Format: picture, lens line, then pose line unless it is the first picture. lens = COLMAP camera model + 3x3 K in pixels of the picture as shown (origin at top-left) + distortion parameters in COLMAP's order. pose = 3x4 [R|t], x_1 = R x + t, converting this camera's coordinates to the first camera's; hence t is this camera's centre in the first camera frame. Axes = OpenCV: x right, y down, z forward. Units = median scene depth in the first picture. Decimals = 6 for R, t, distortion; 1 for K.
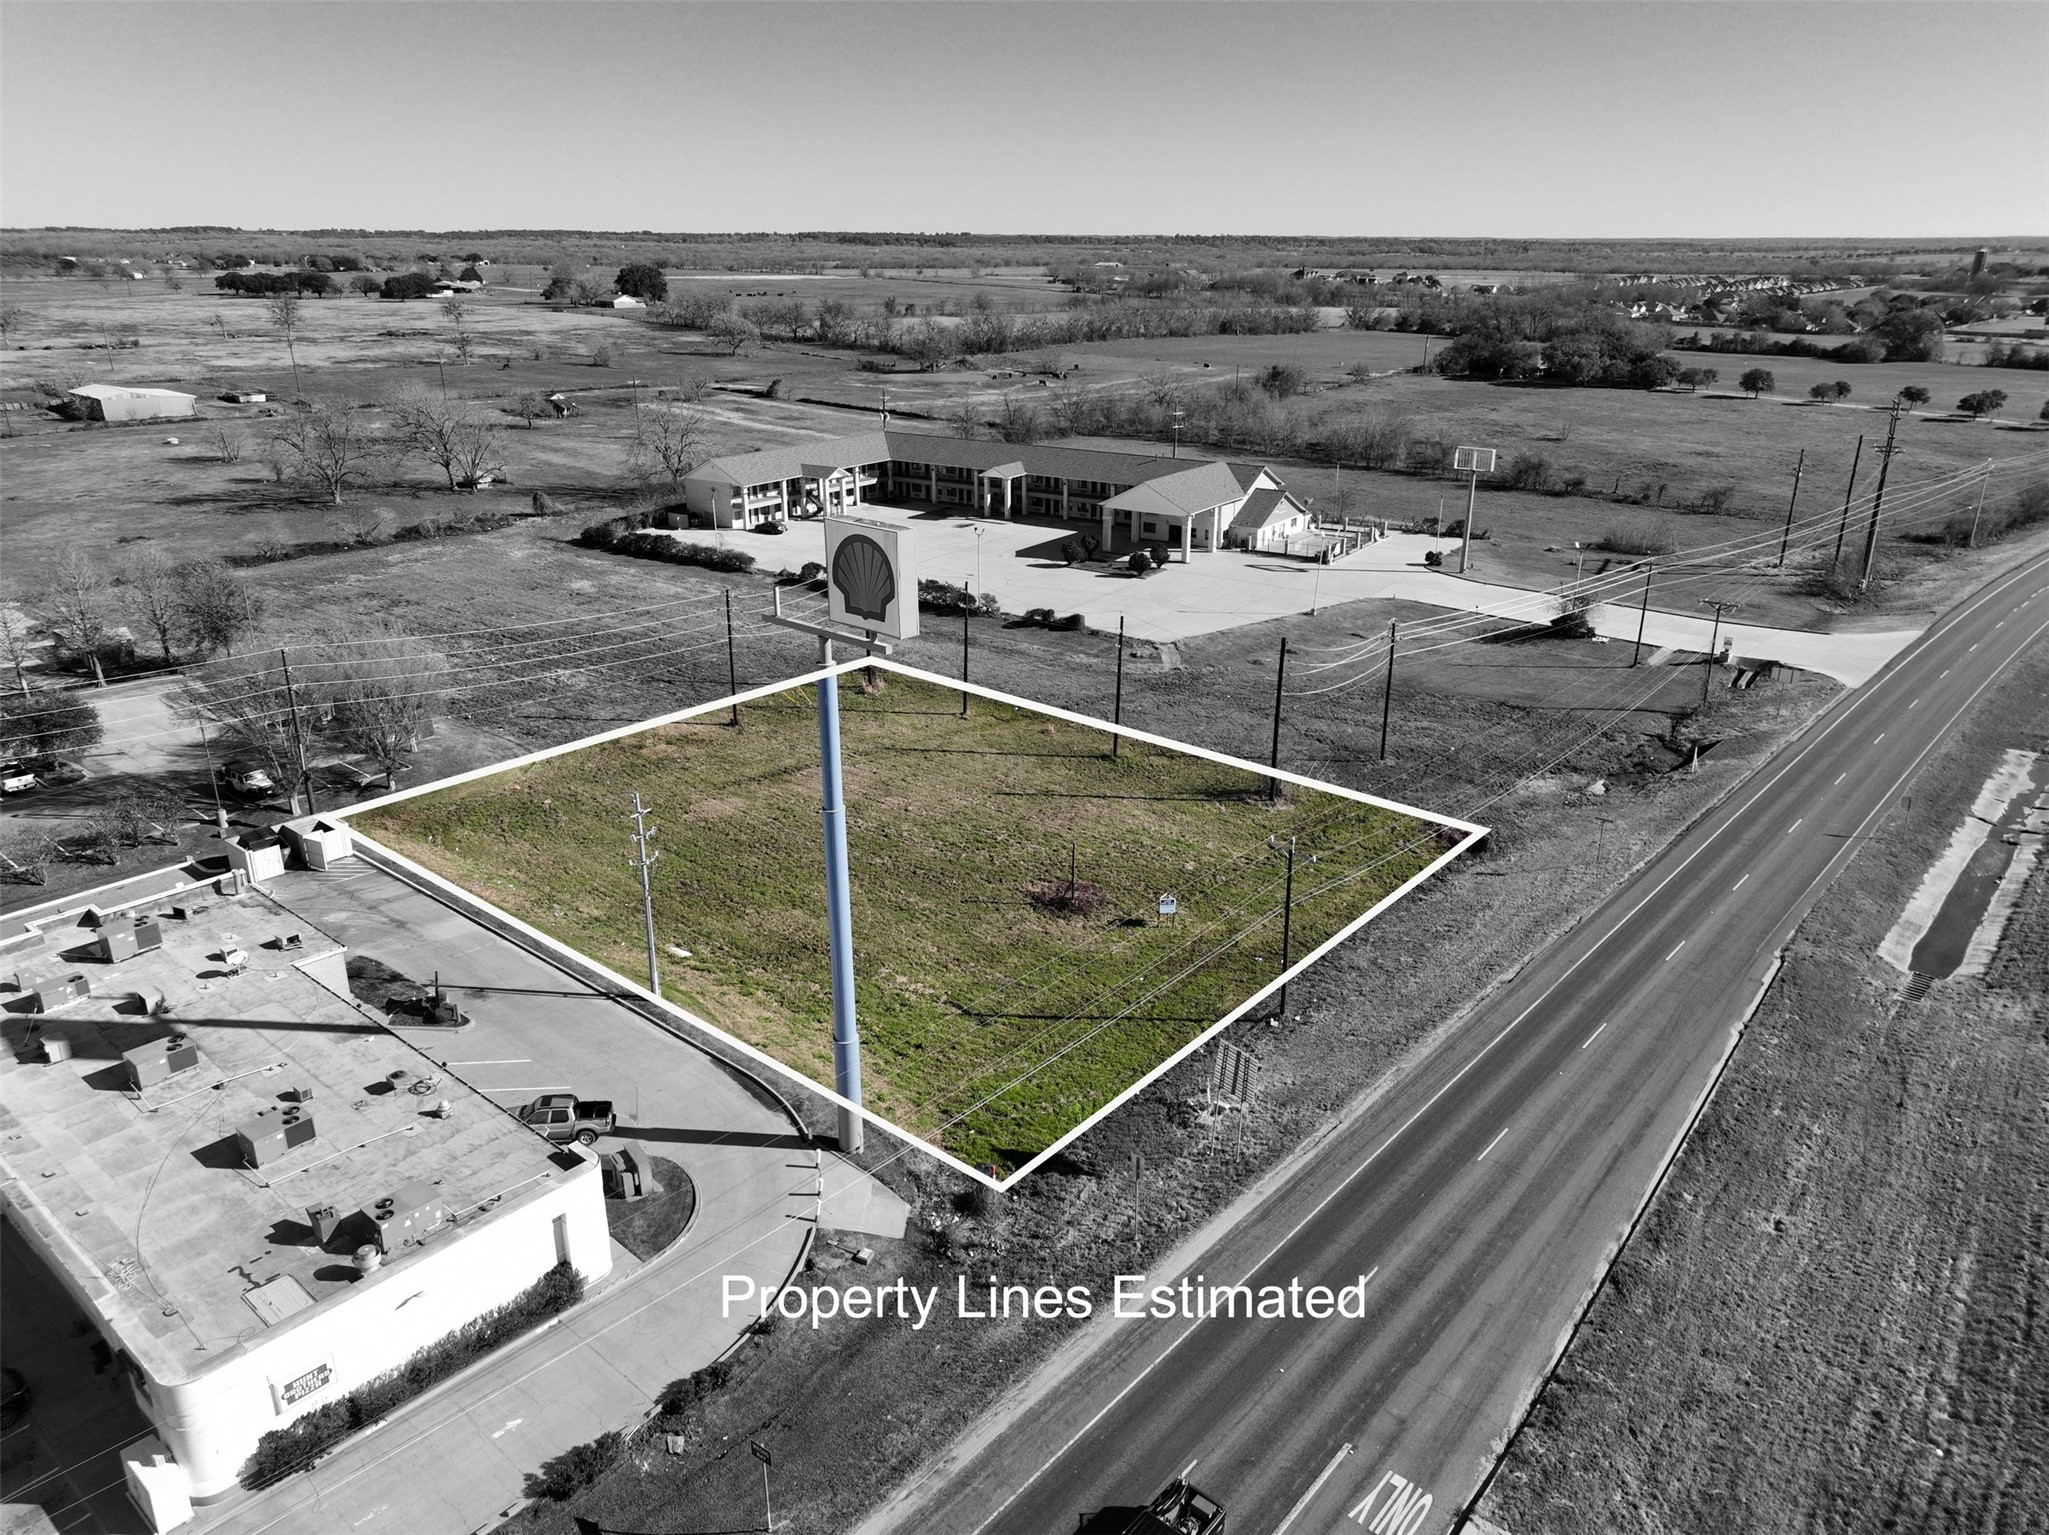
lens RADIAL K [[1441.5, 0, 1024.5], [0, 1441.5, 767.5], [0, 0, 1]] dist [0.001112, 0.010266]
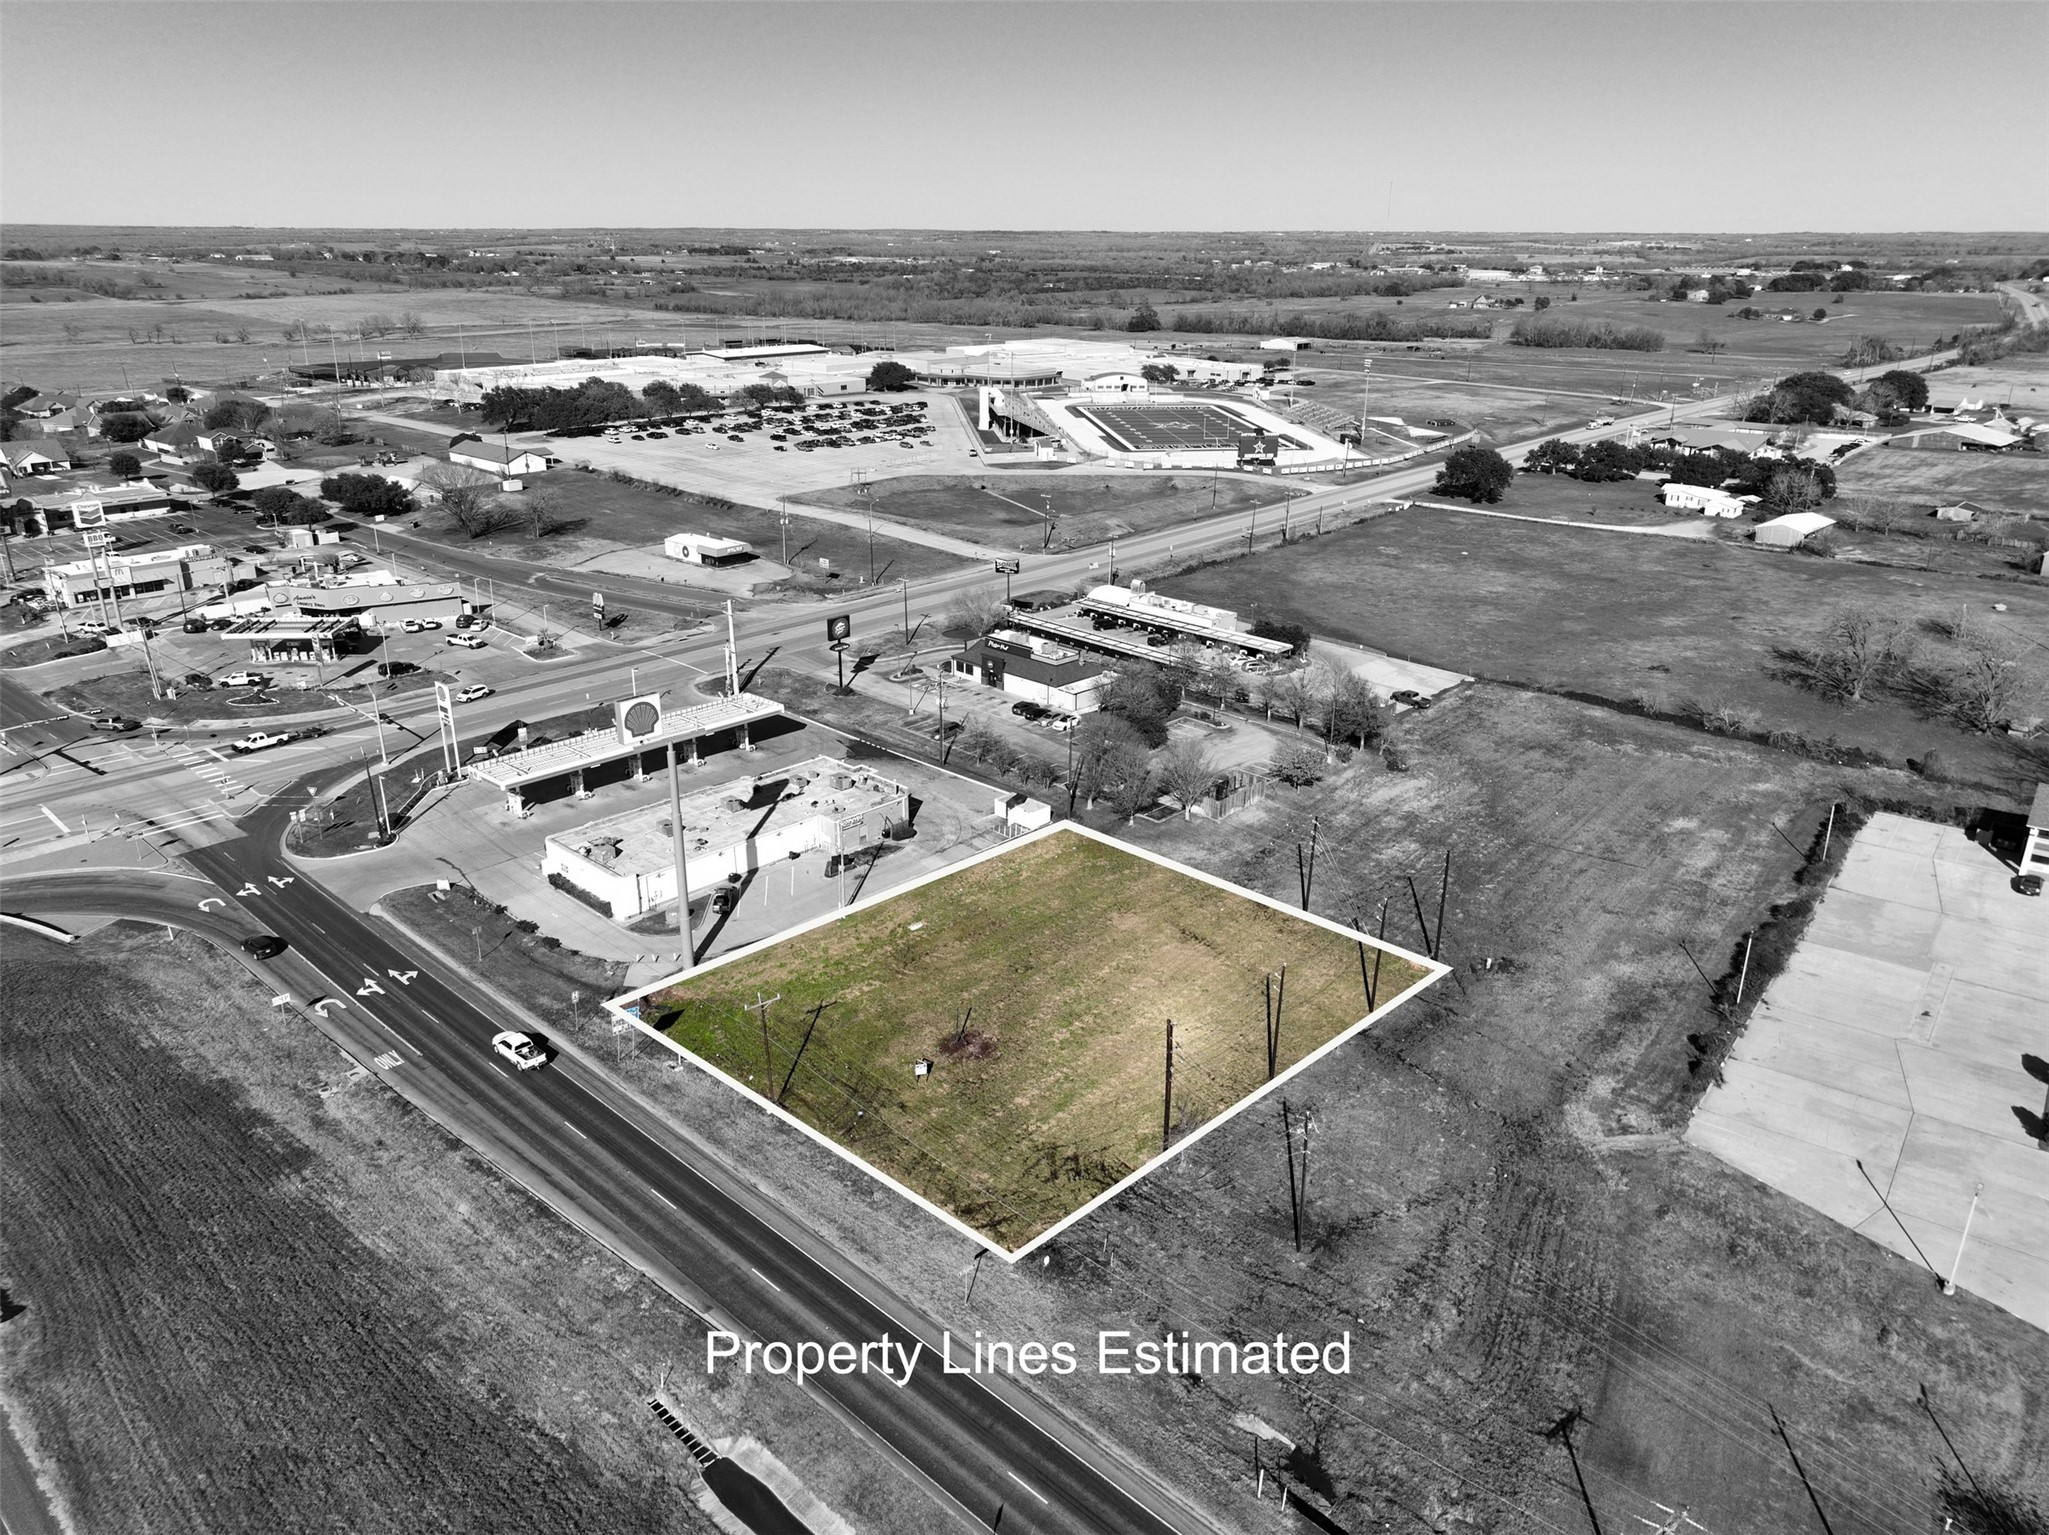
lens RADIAL K [[1441.5, 0, 1024.5], [0, 1441.5, 767.5], [0, 0, 1]] dist [0.001112, 0.010266]
pose [[-0.056411, 0.347607, -0.935942, 0.759383], [-0.348757, 0.871521, 0.344701, -0.396021], [0.935514, 0.345861, 0.072067, 0.516423]]
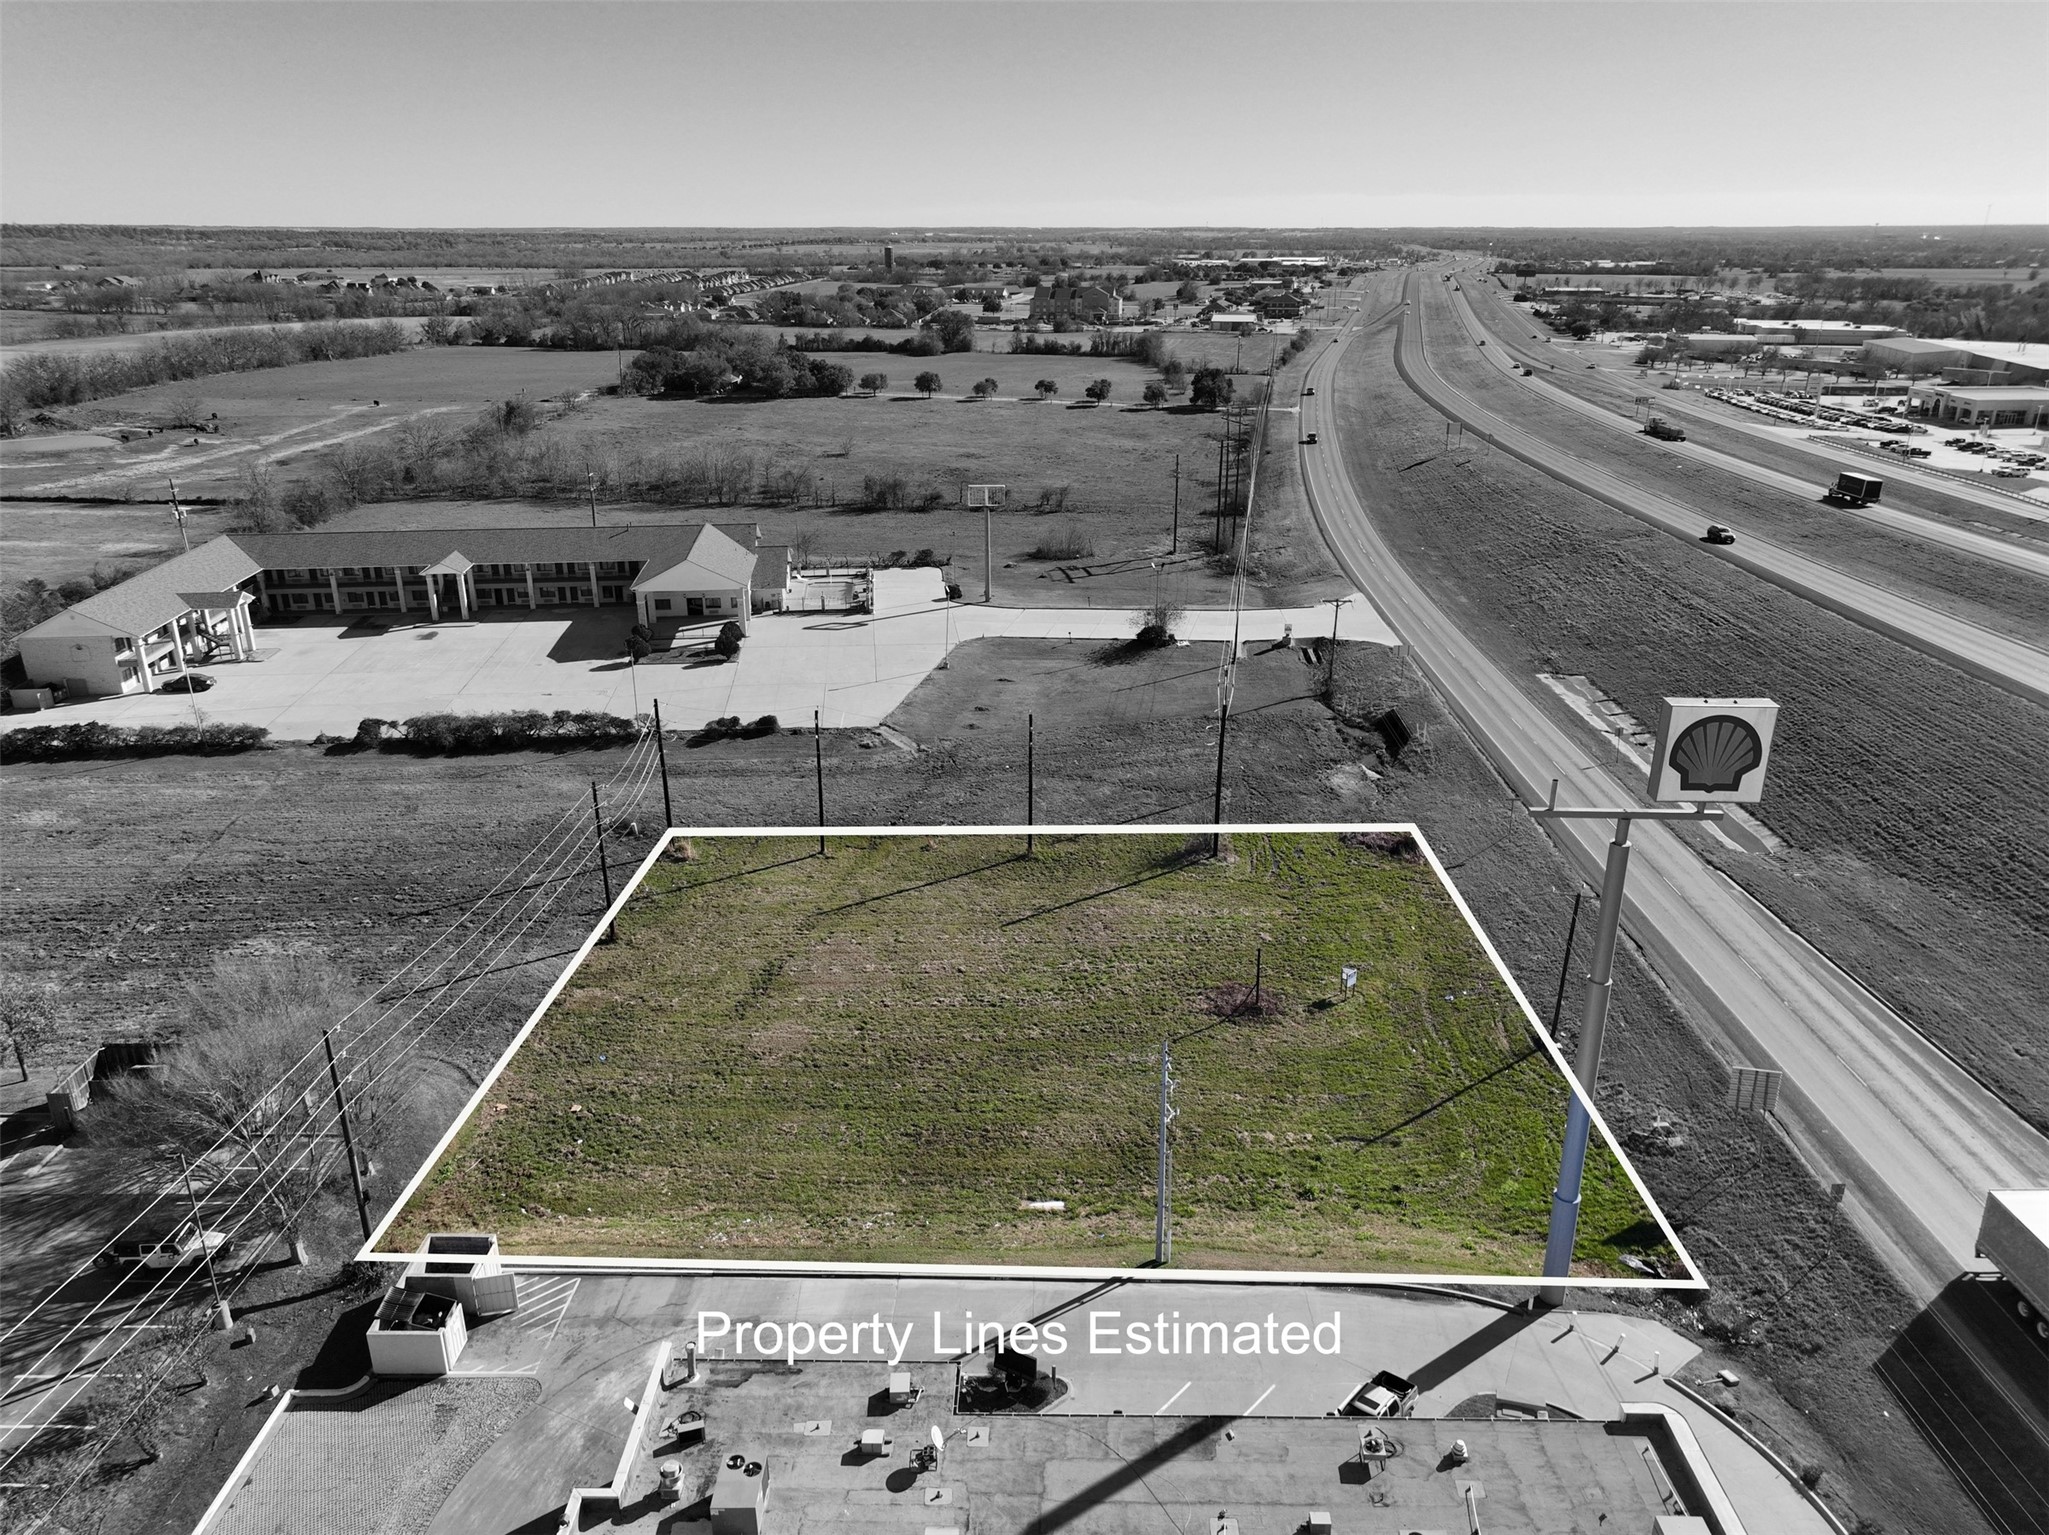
lens RADIAL K [[1441.5, 0, 1024.5], [0, 1441.5, 767.5], [0, 0, 1]] dist [0.001112, 0.010266]
pose [[0.769737, -0.228136, 0.596204, -0.392777], [0.224390, 0.971054, 0.081870, -0.112222], [-0.597624, 0.070764, 0.798647, 0.164501]]
